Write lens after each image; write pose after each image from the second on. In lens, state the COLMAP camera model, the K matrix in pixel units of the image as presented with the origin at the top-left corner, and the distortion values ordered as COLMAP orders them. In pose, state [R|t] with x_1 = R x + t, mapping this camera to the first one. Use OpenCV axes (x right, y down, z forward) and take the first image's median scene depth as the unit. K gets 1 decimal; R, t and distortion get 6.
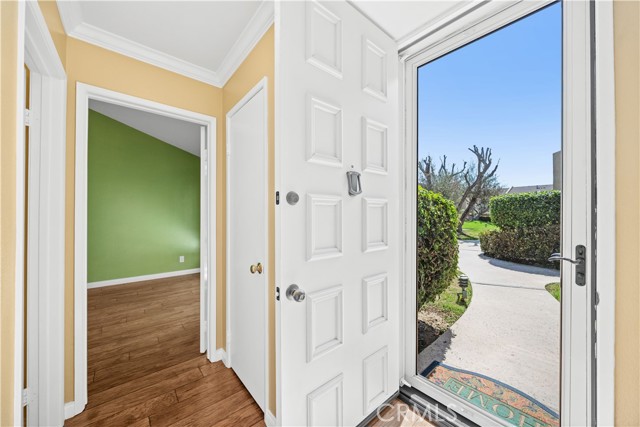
lens RADIAL K [[234.4, 0, 318.5], [0, 234.4, 211.5], [0, 0, 1]] dist [-0.002392, -0.000237]
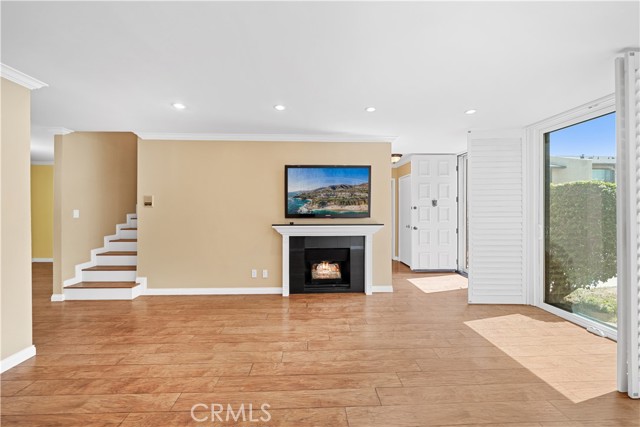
lens RADIAL K [[234.4, 0, 318.5], [0, 234.4, 211.5], [0, 0, 1]] dist [-0.002392, -0.000237]
pose [[0.789114, 0.001612, -0.614245, 0.950282], [0.005959, 0.999929, 0.010281, -0.033900], [0.614218, -0.011773, 0.789049, -2.978428]]
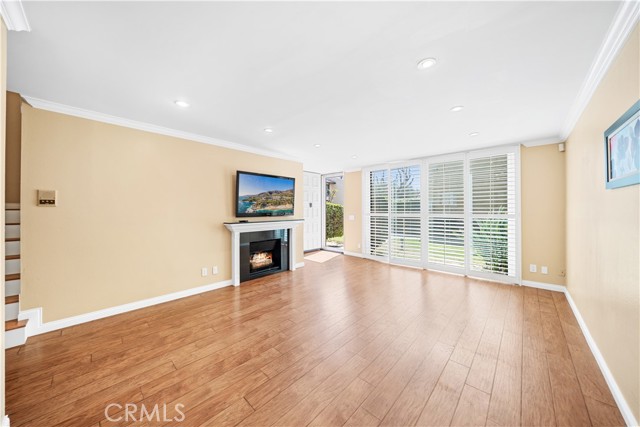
lens RADIAL K [[219.7, 0, 317.2], [0, 219.7, 210.4], [0, 0, 1]] dist [-0.001158, -0.000114]
pose [[0.993809, -0.006564, 0.110905, -0.269522], [0.005533, 0.999939, 0.009596, -0.040641], [-0.110961, -0.008923, 0.993785, -4.048314]]
